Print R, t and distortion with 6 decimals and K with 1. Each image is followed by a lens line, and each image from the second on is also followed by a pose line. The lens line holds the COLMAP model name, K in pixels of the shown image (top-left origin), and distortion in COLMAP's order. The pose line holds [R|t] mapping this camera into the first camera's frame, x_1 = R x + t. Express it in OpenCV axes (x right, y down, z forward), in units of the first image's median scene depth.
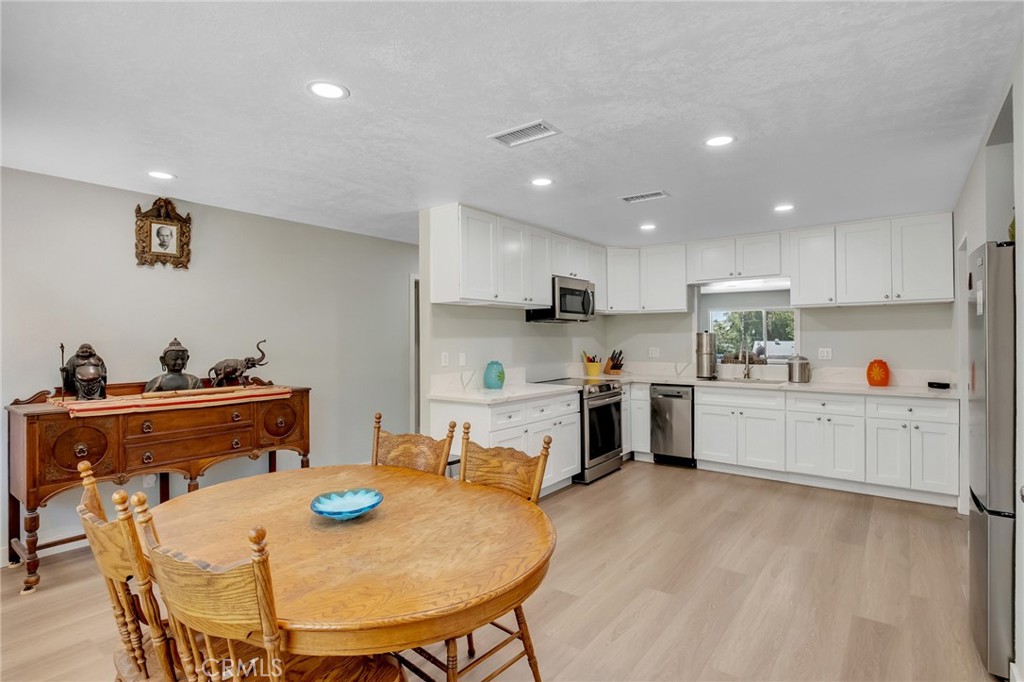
lens RADIAL K [[510.9, 0, 514.6], [0, 510.9, 341.0], [0, 0, 1]] dist [-0.003815, -0.000469]
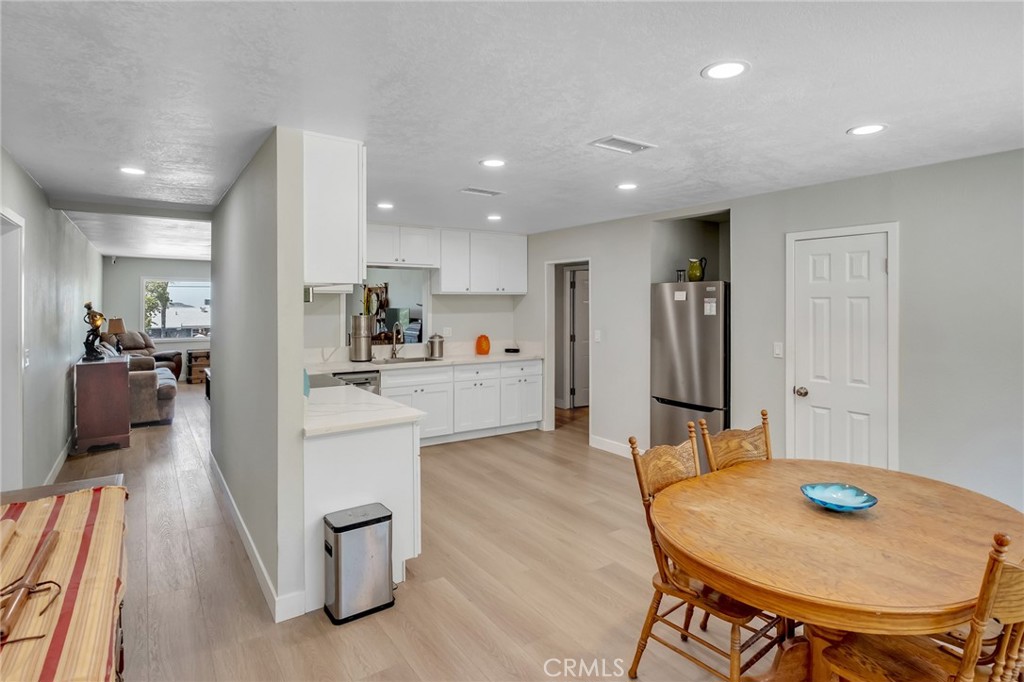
lens RADIAL K [[536.3, 0, 517.0], [0, 536.3, 308.6], [0, 0, 1]] dist [-0.003272, 0.000063]
pose [[0.308955, -0.004244, 0.951067, -0.644440], [0.002216, 0.999991, 0.003742, -0.040730], [-0.951074, 0.000951, 0.308962, 0.503050]]
